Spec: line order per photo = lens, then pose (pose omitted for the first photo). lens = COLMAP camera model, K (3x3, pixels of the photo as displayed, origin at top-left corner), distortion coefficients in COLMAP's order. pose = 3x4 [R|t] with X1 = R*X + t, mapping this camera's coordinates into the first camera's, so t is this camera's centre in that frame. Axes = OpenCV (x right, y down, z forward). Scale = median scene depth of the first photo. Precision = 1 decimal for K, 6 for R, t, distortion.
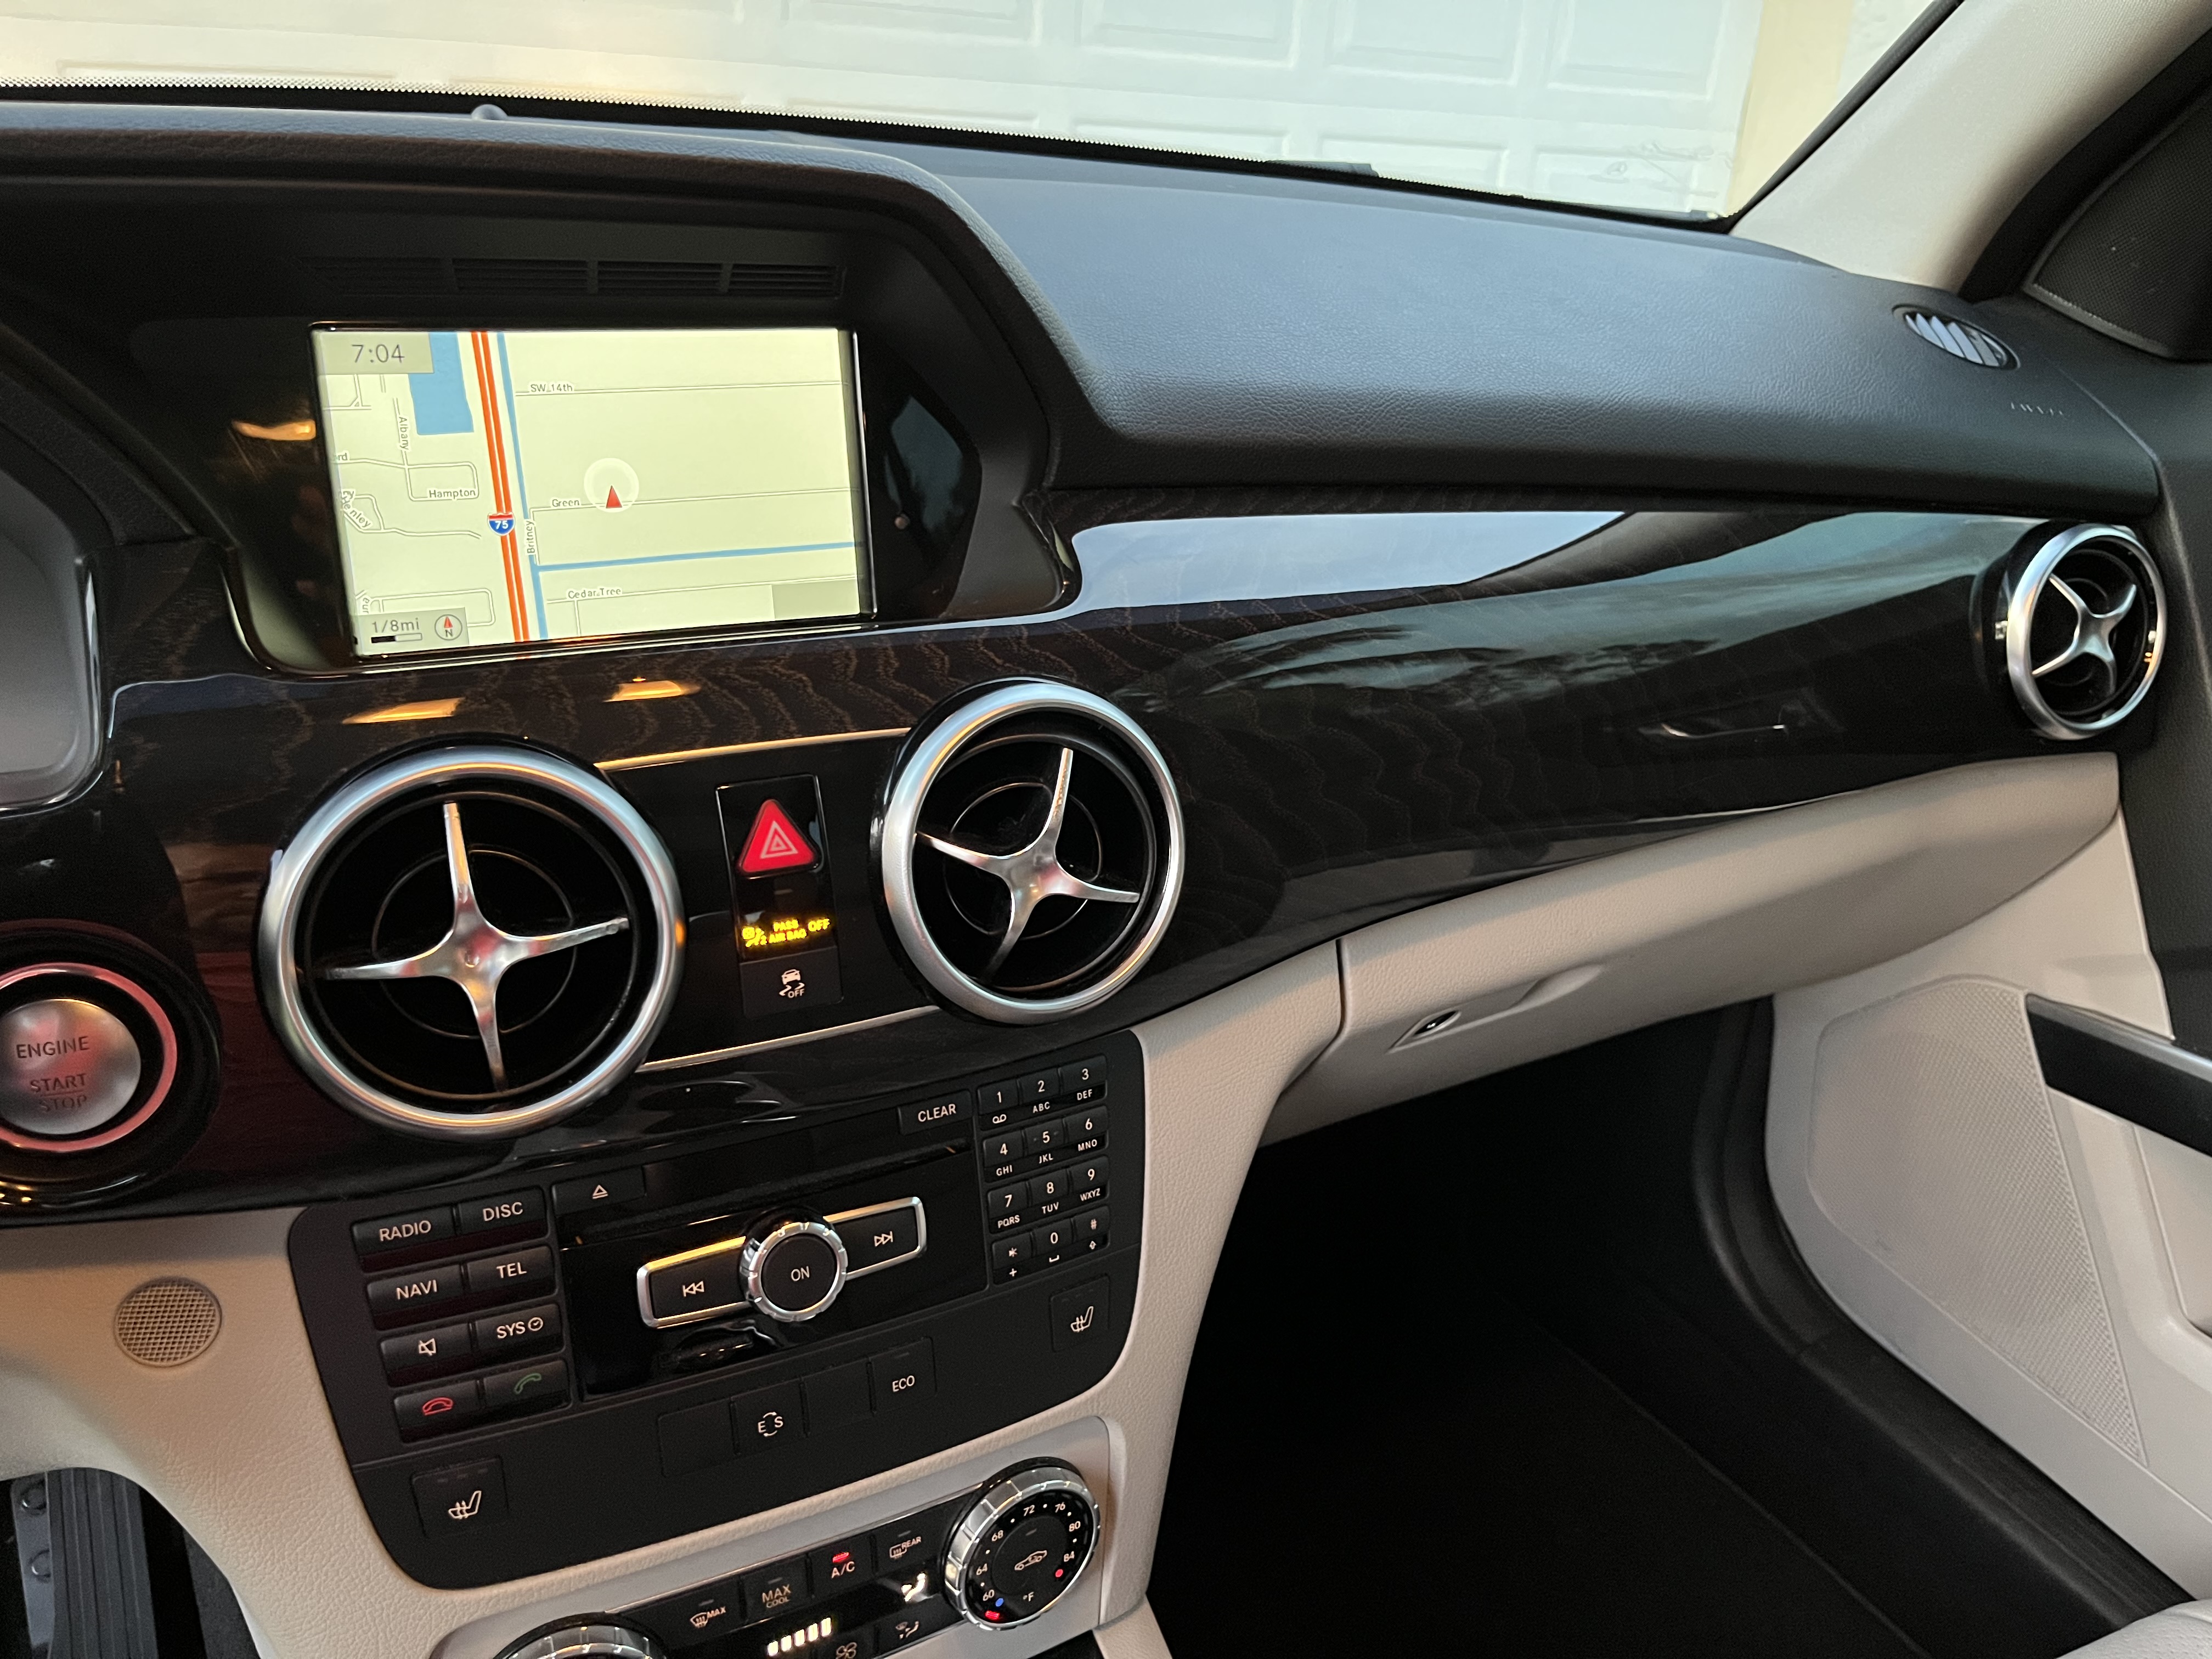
lens RADIAL K [[1696.9, 0, 1106.0], [0, 1696.9, 829.5], [0, 0, 1]] dist [0.022132, -0.009054]
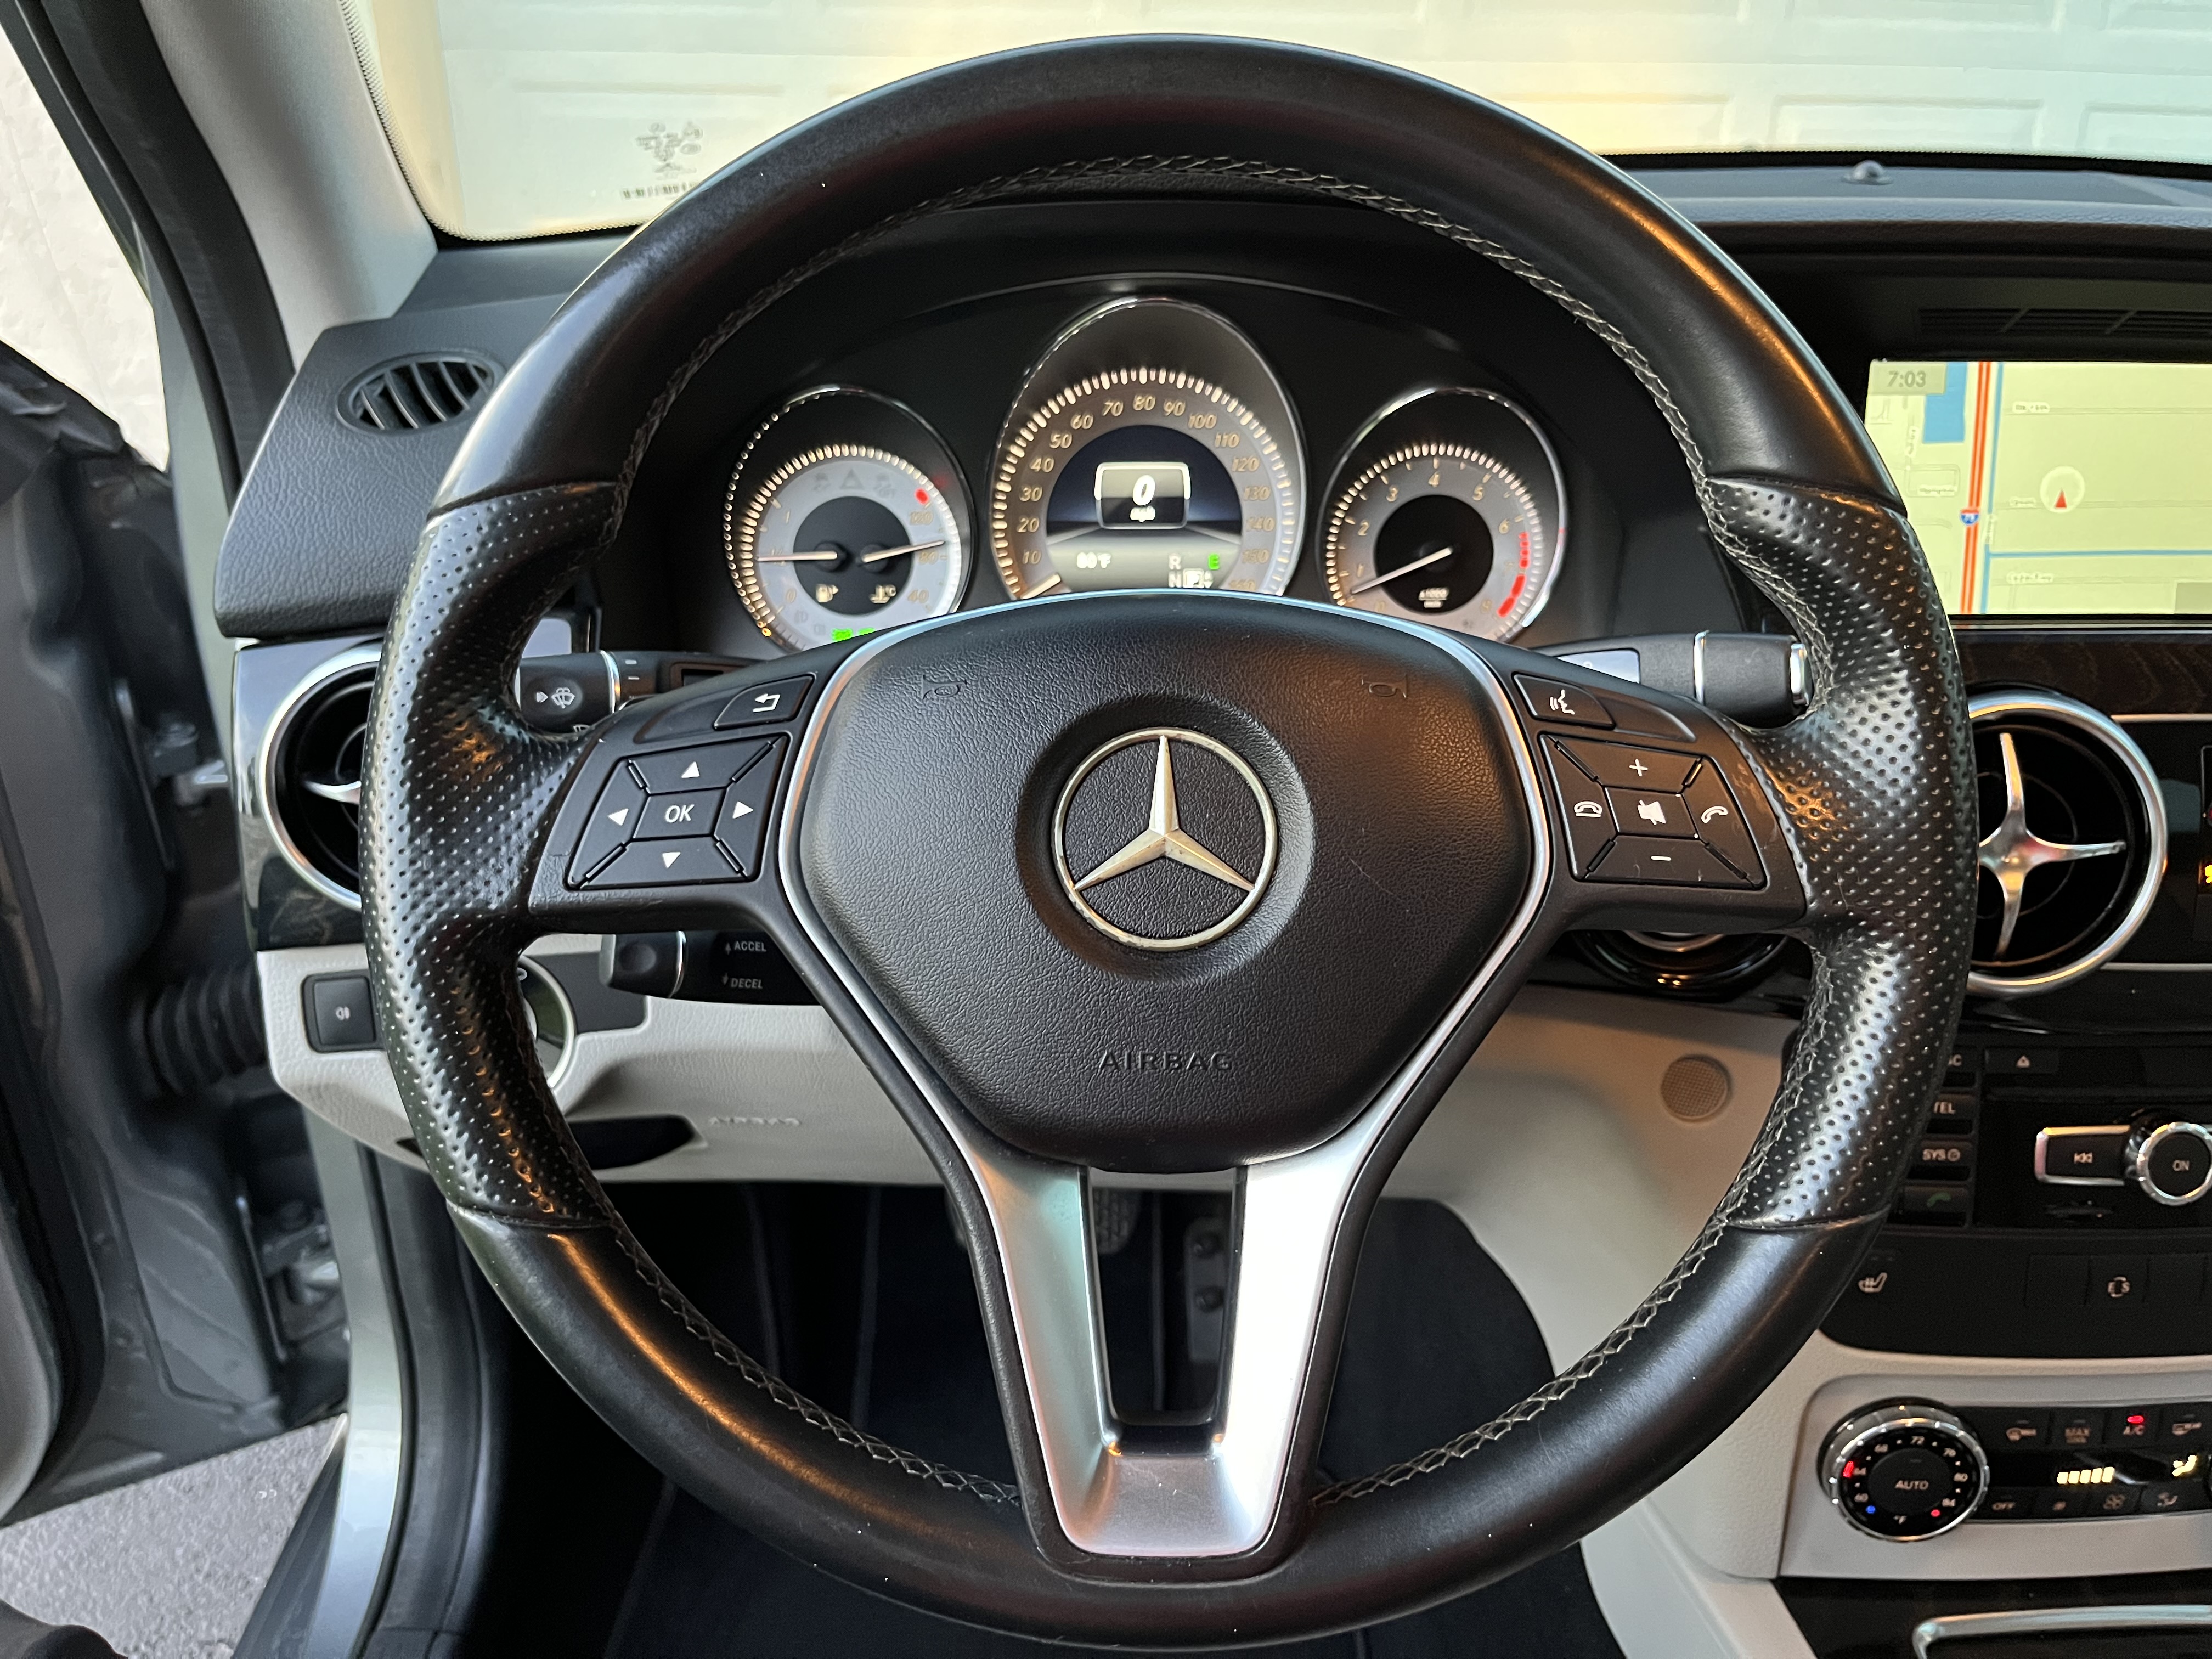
lens RADIAL K [[1675.9, 0, 1106.0], [0, 1675.9, 829.5], [0, 0, 1]] dist [0.105909, -0.159650]
pose [[0.893651, 0.134509, -0.428129, -0.325591], [-0.132147, 0.990598, 0.035388, 0.076101], [0.428864, 0.024952, 0.903024, -0.343072]]
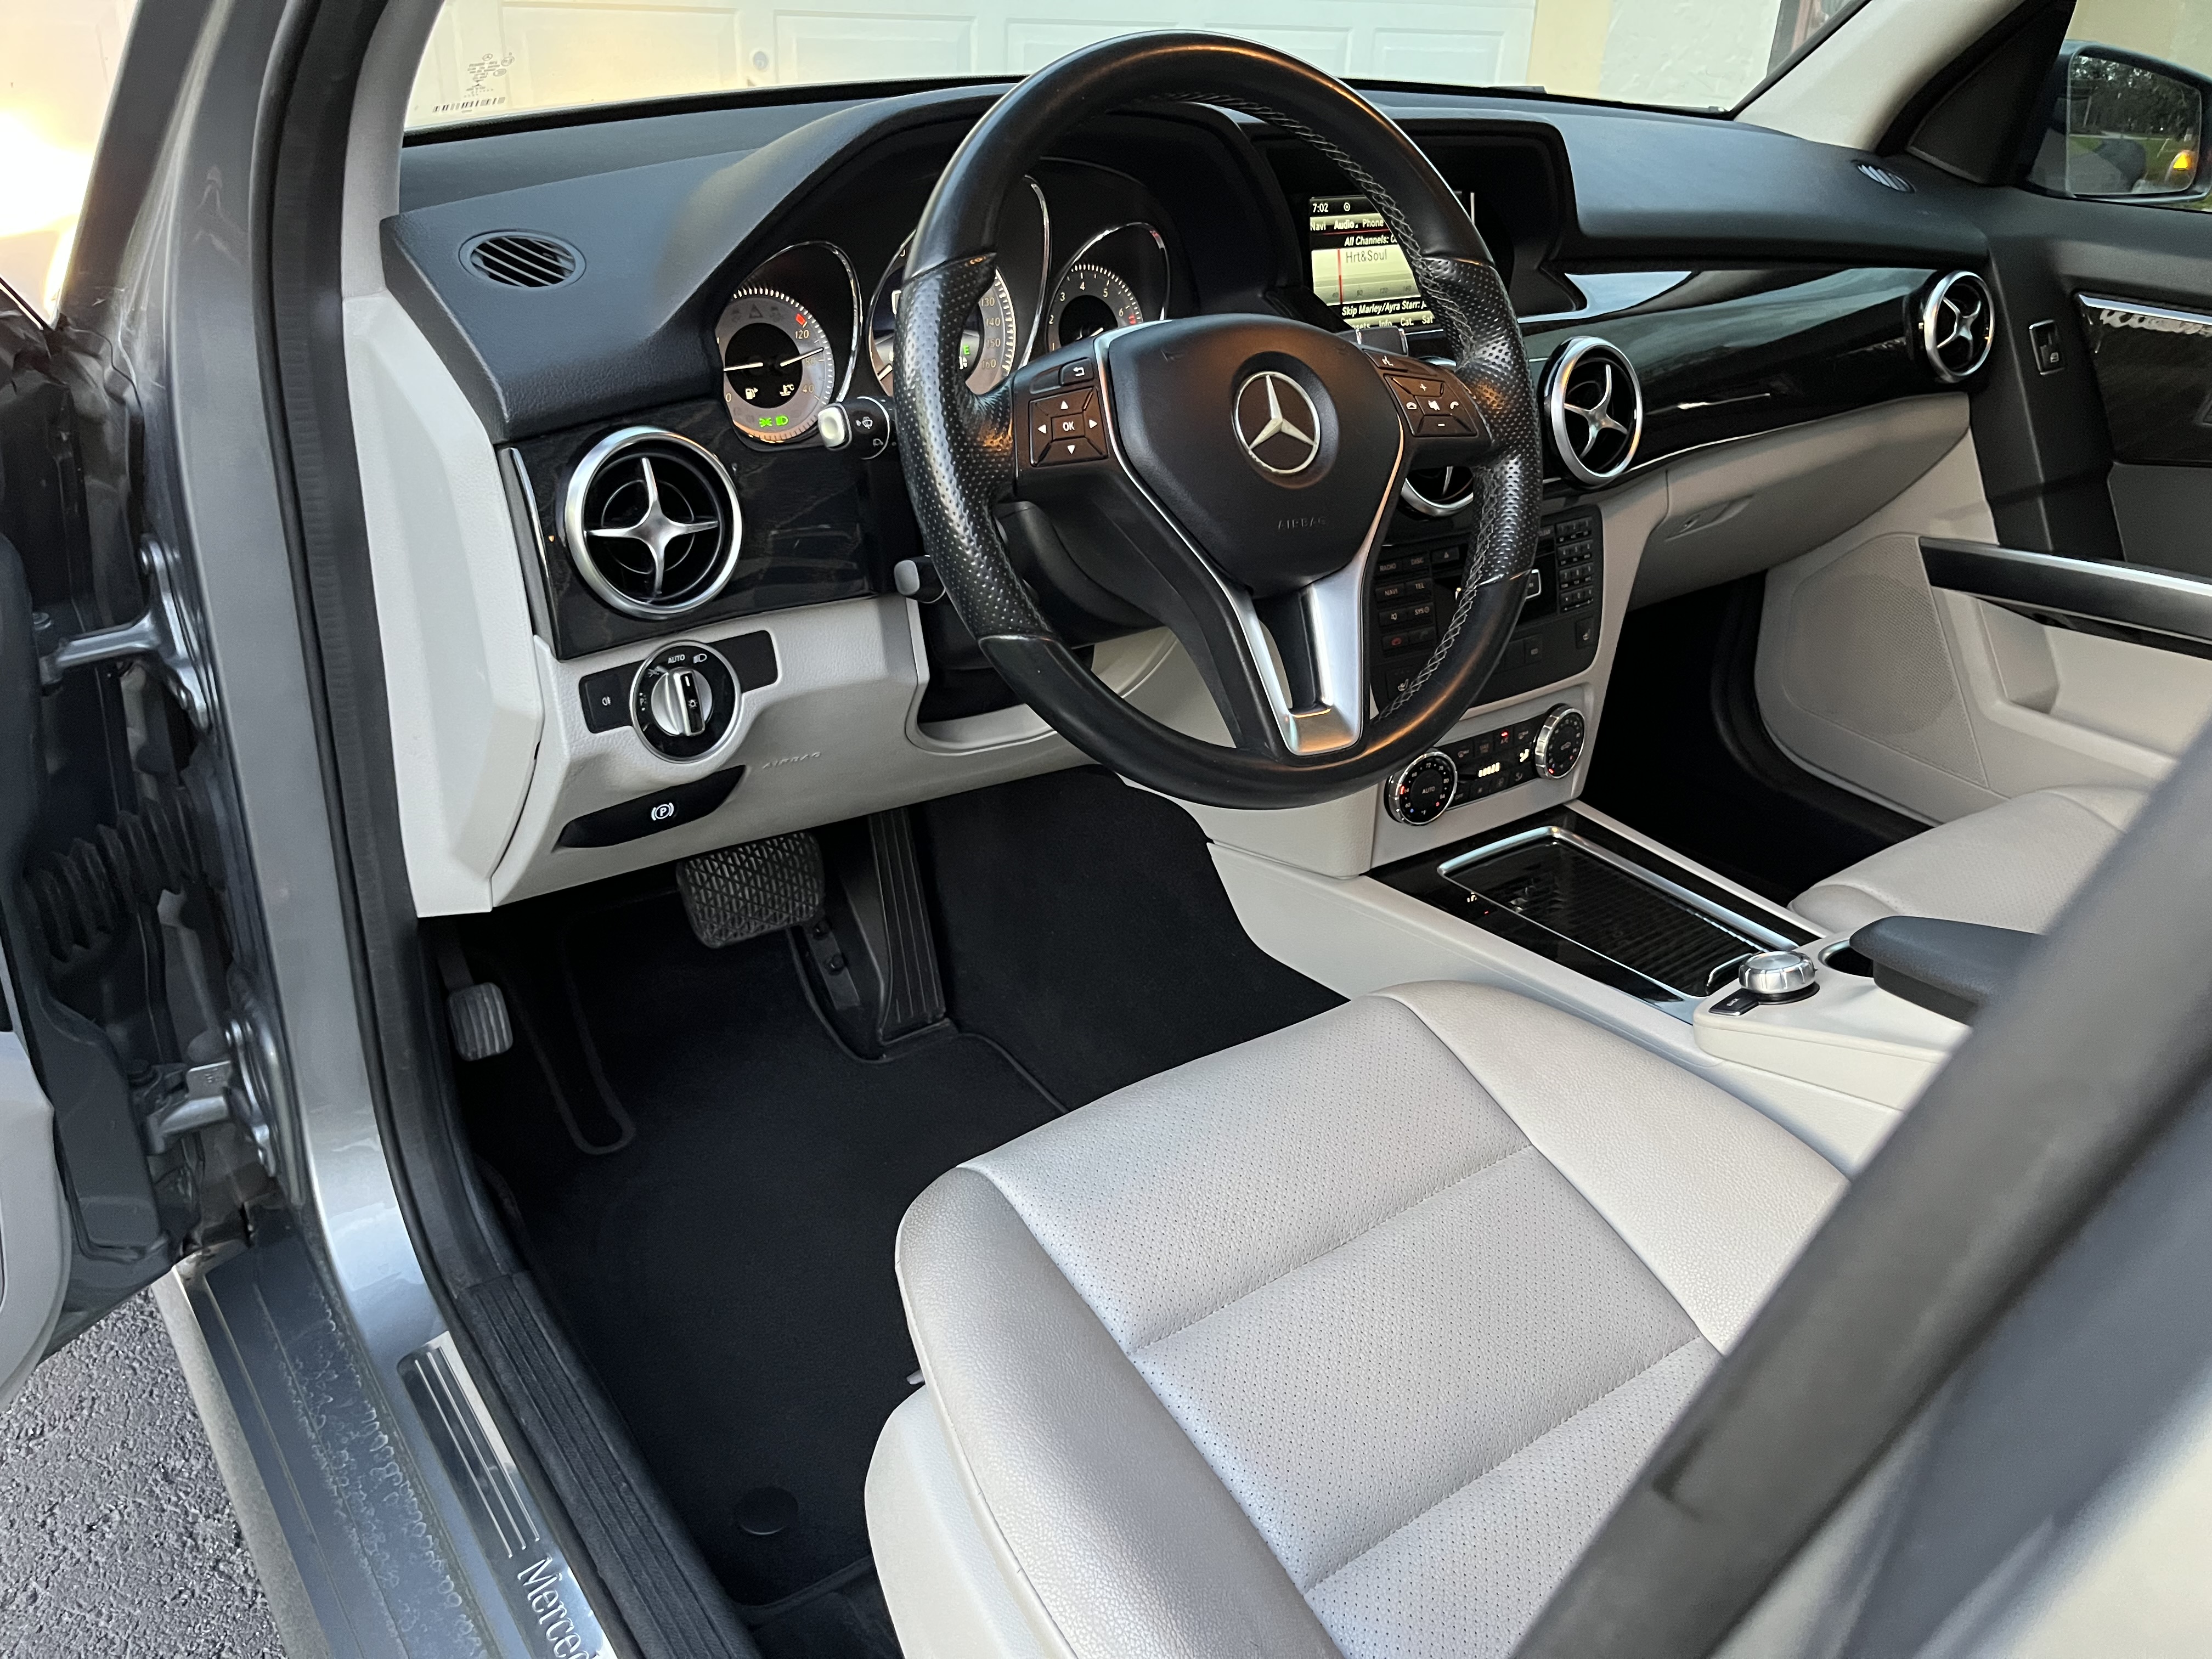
lens RADIAL K [[1637.8, 0, 1106.0], [0, 1637.8, 829.5], [0, 0, 1]] dist [0.023793, -0.002747]
pose [[0.989307, -0.084863, 0.118615, -0.926696], [0.075322, 0.993721, 0.082734, 0.314658], [-0.124892, -0.072915, 0.989487, -1.106821]]
